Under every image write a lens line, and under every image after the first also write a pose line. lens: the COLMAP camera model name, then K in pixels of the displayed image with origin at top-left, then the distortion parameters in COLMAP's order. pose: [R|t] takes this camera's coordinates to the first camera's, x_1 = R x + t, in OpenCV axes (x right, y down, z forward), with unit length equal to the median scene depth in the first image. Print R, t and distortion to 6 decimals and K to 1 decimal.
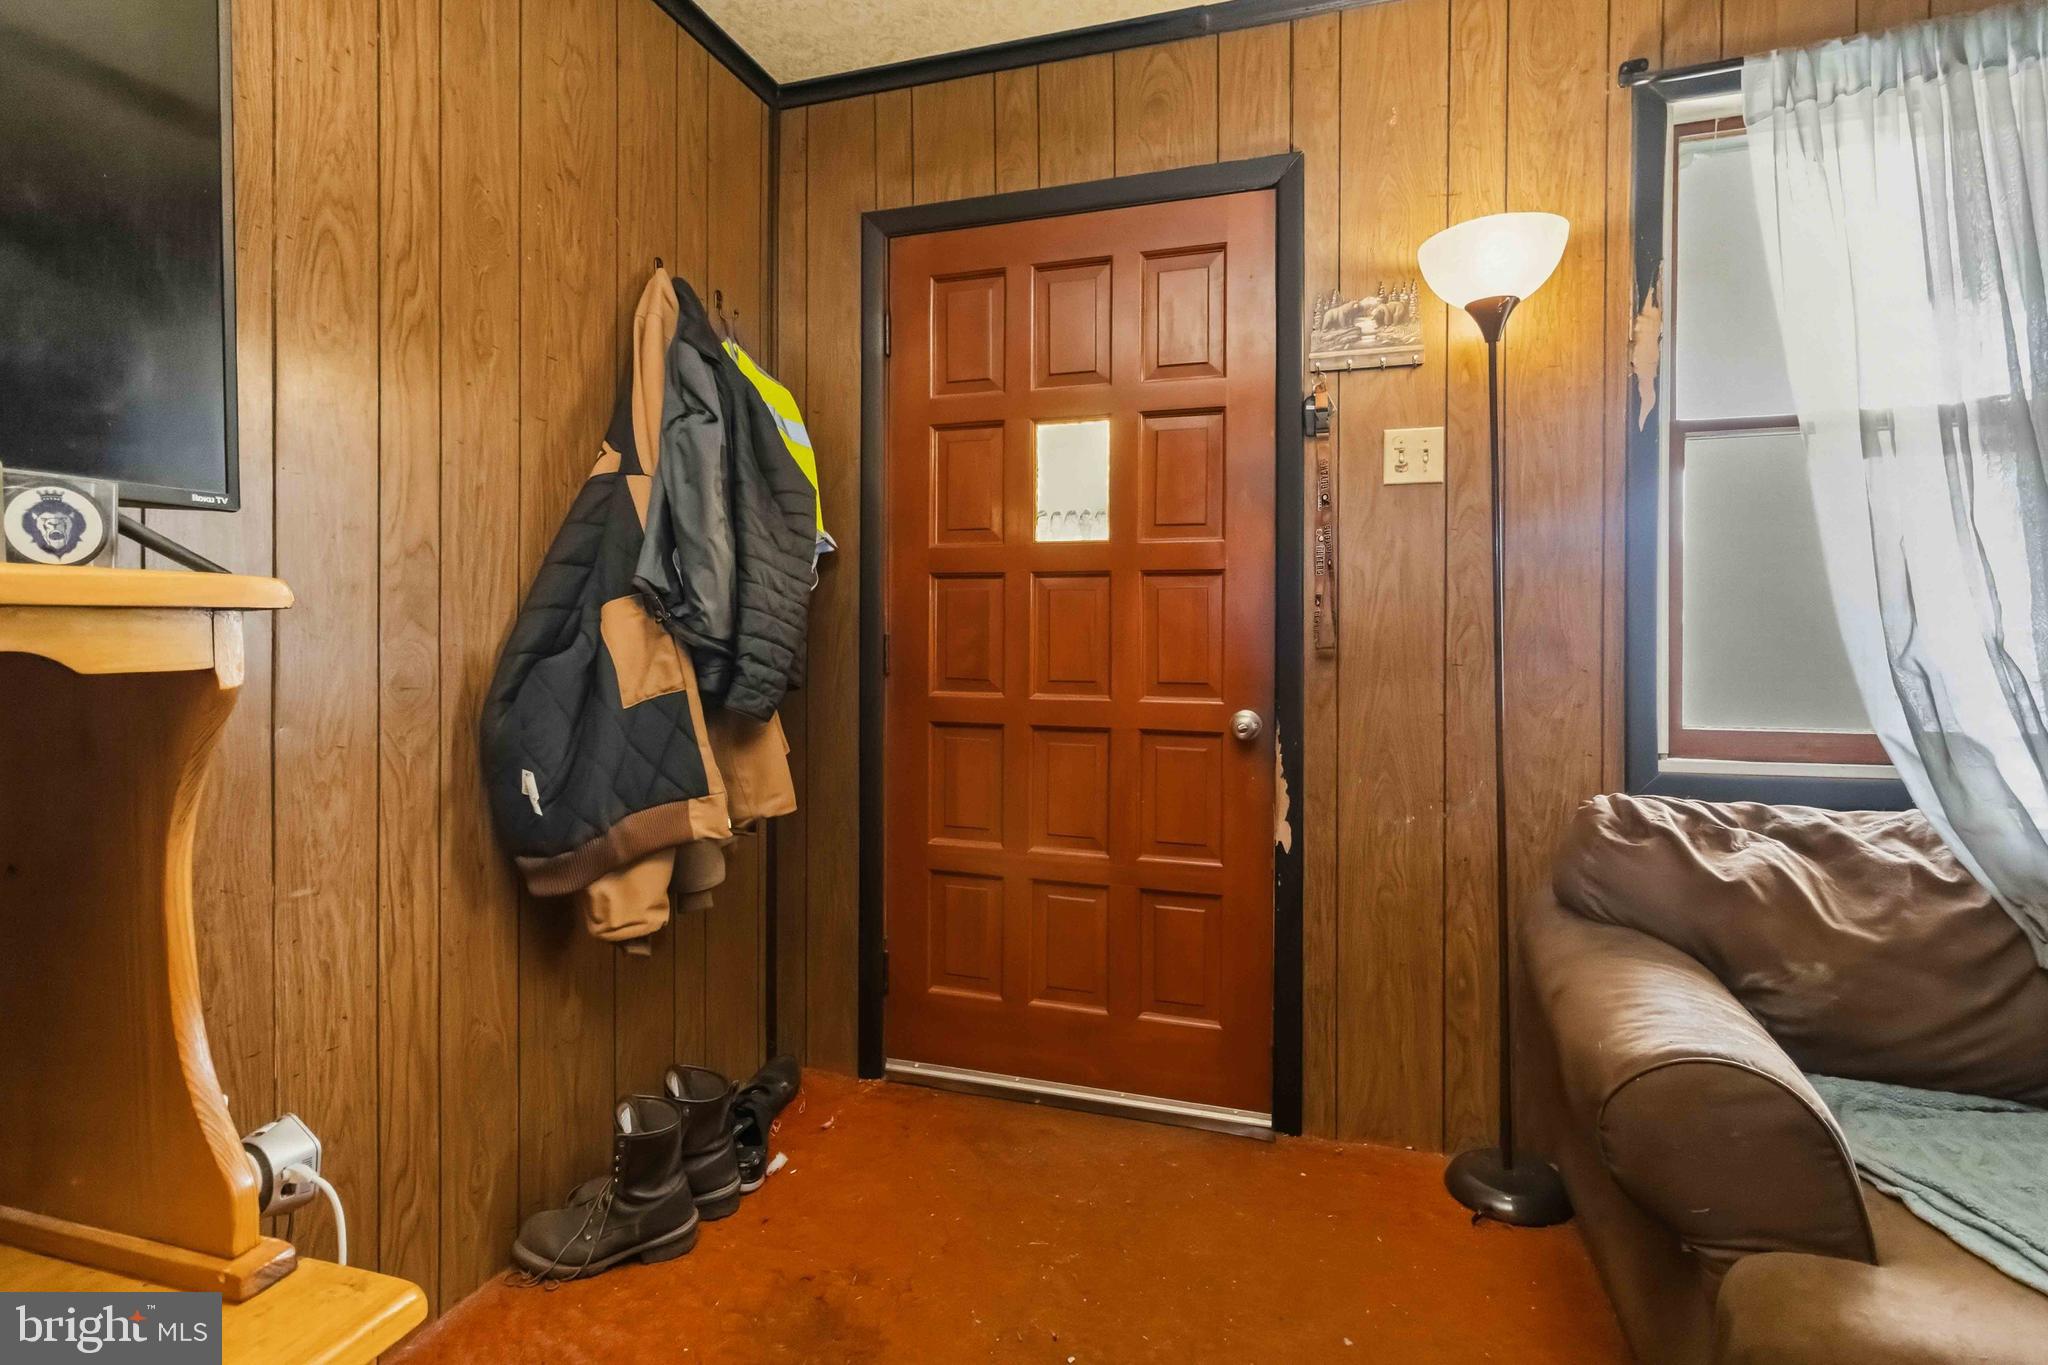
lens RADIAL K [[977.7, 0, 1033.1], [0, 977.7, 633.4], [0, 0, 1]] dist [0.000067, 0.000201]
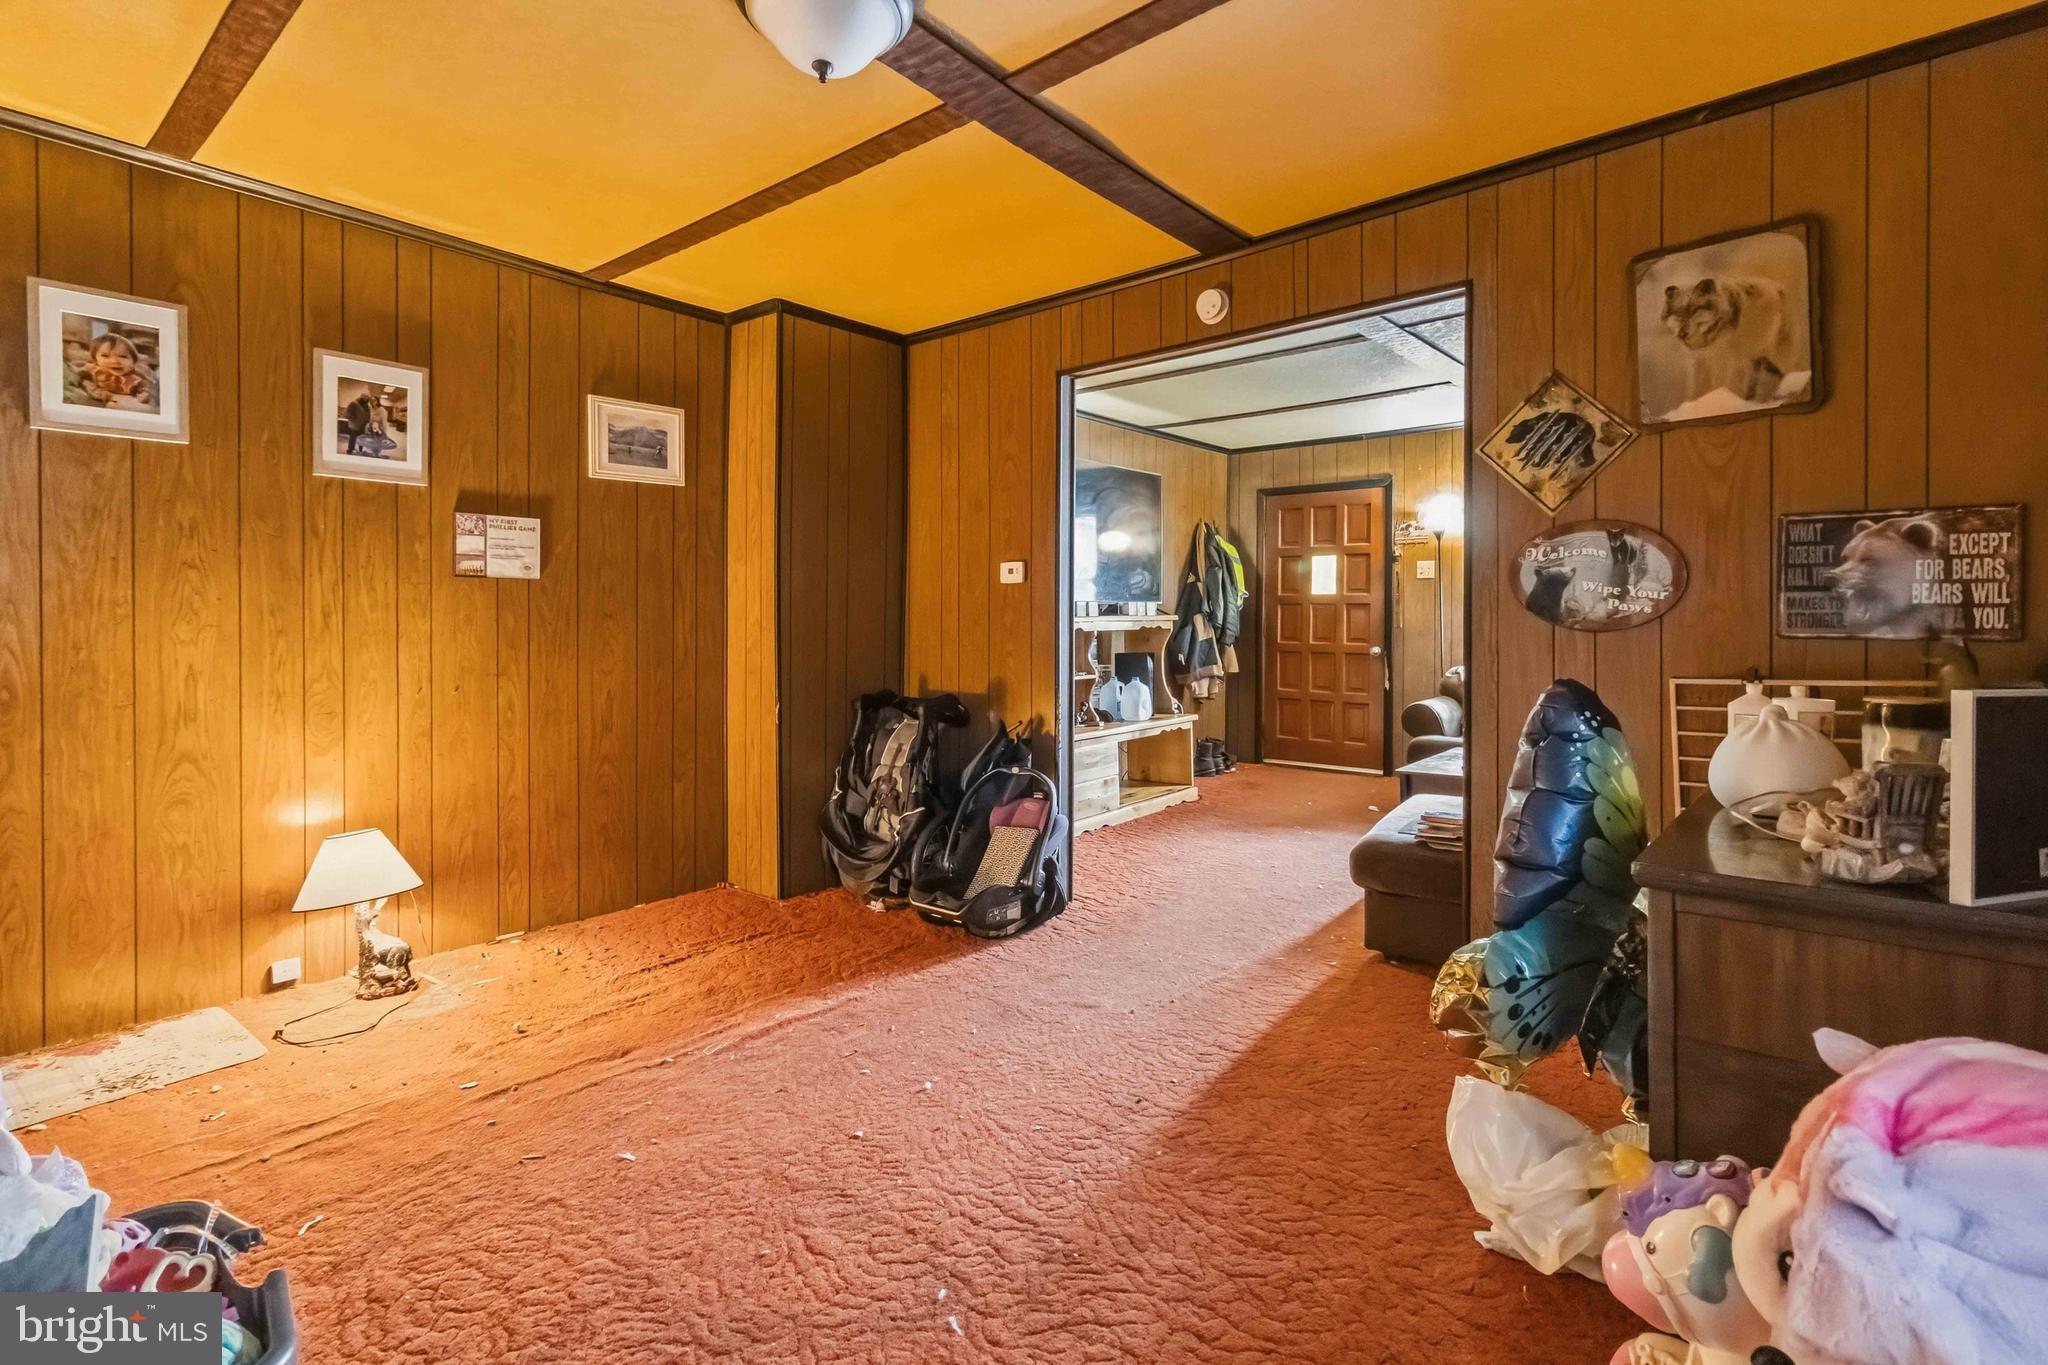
lens RADIAL K [[977.7, 0, 1033.1], [0, 977.7, 633.4], [0, 0, 1]] dist [0.000067, 0.000201]
pose [[0.923791, 0.005870, -0.382851, 0.454900], [-0.001988, 0.999943, 0.010534, 0.002018], [0.382891, -0.008970, 0.923750, -2.731812]]
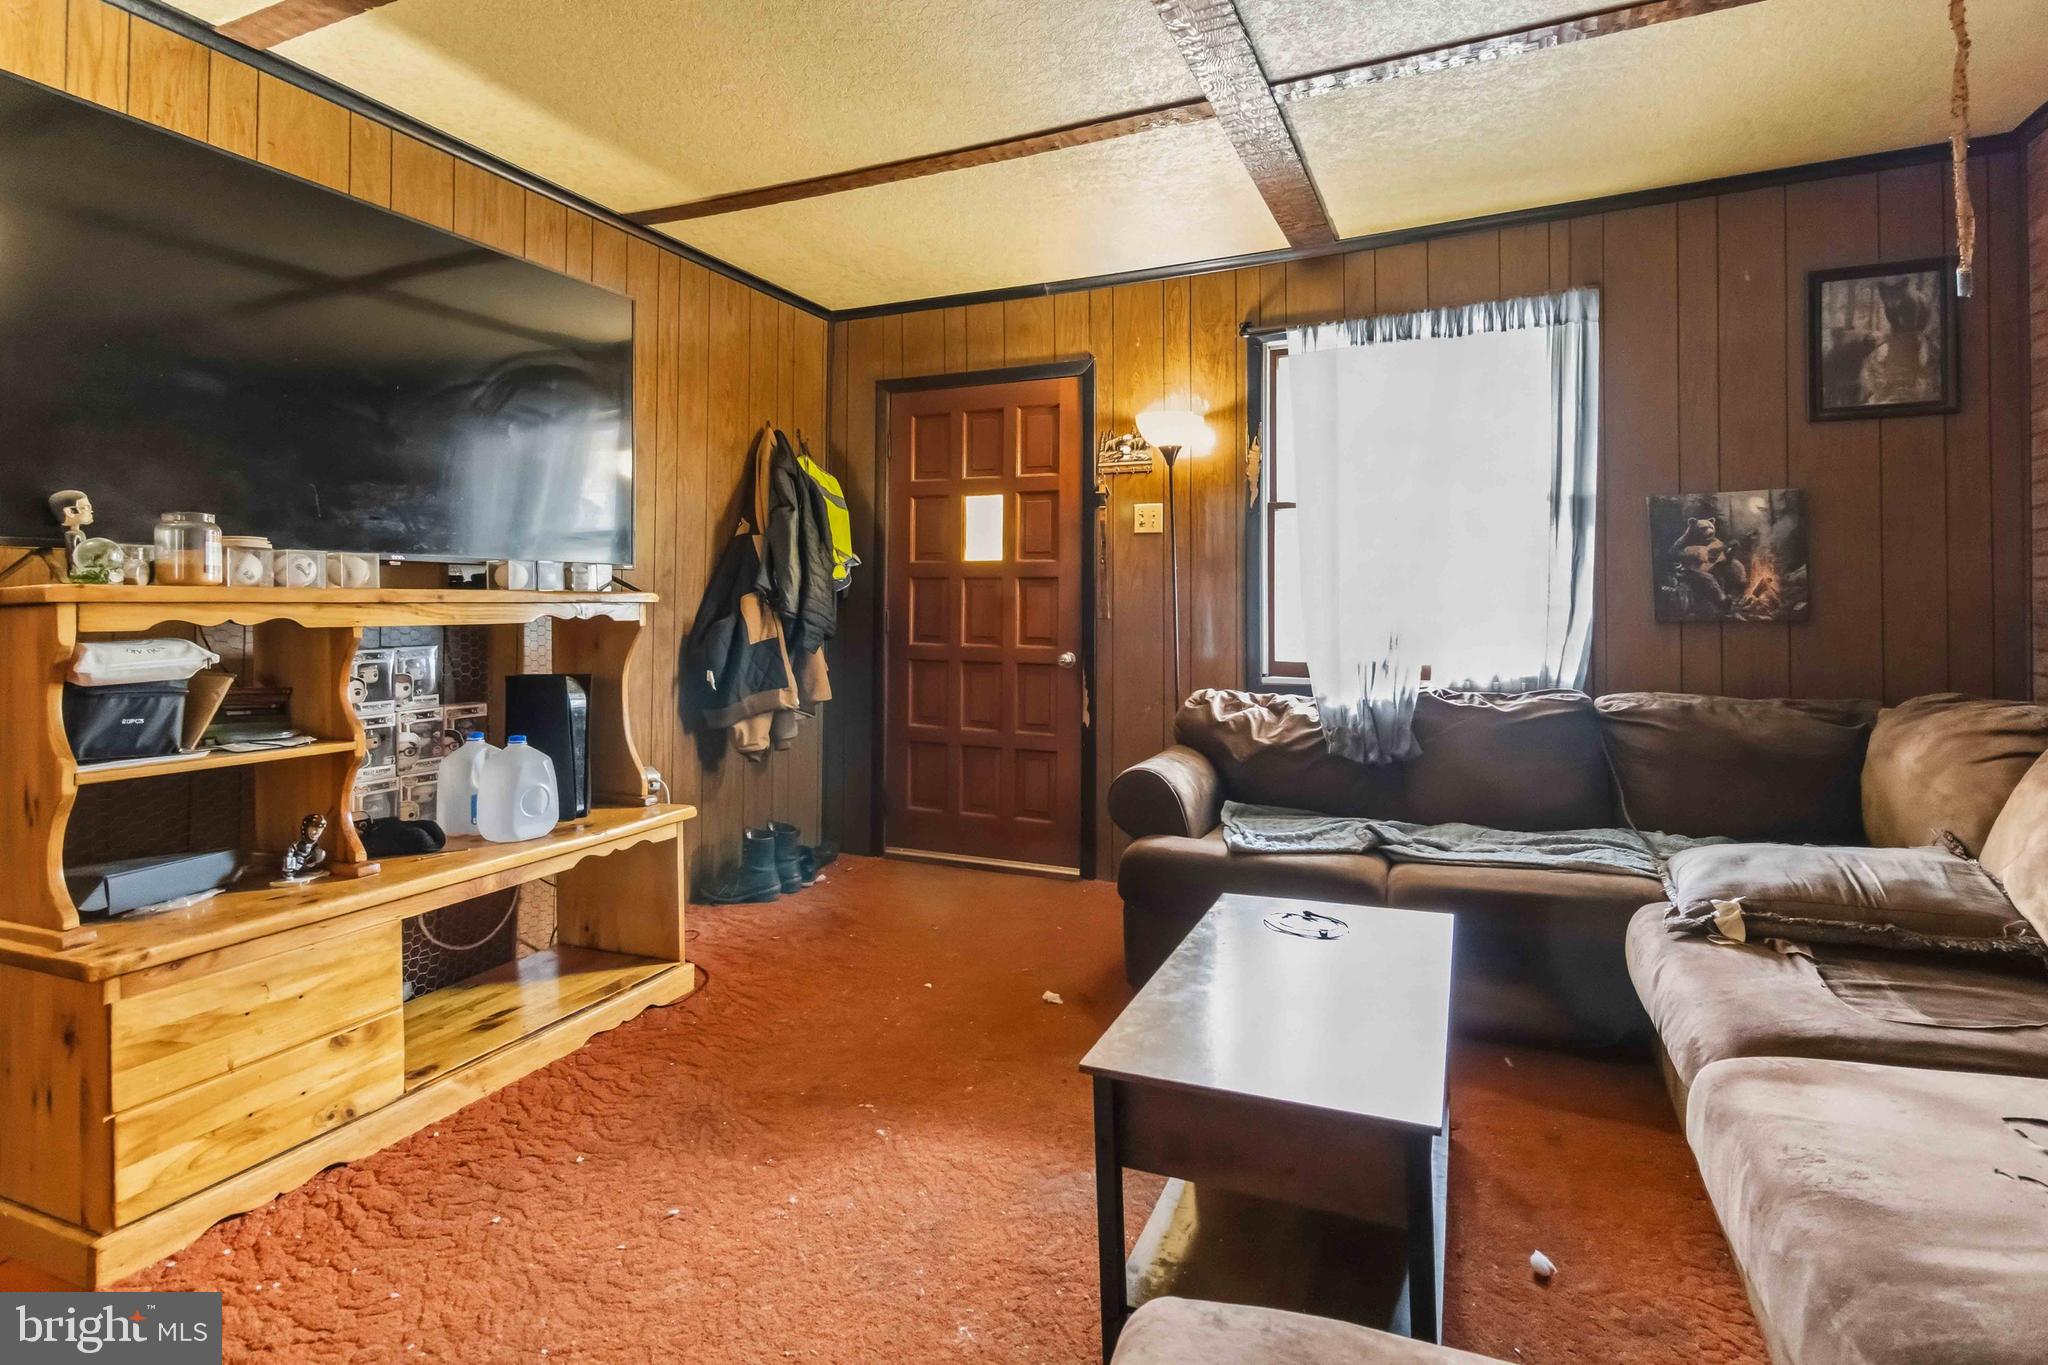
lens RADIAL K [[1022.7, 0, 1030.7], [0, 1022.7, 590.6], [0, 0, 1]] dist [-0.000570, 0.000066]
pose [[0.993294, 0.001769, -0.115601, 0.414169], [-0.004474, 0.999722, -0.023138, 0.006324], [0.115528, 0.023500, 0.993026, -1.062118]]
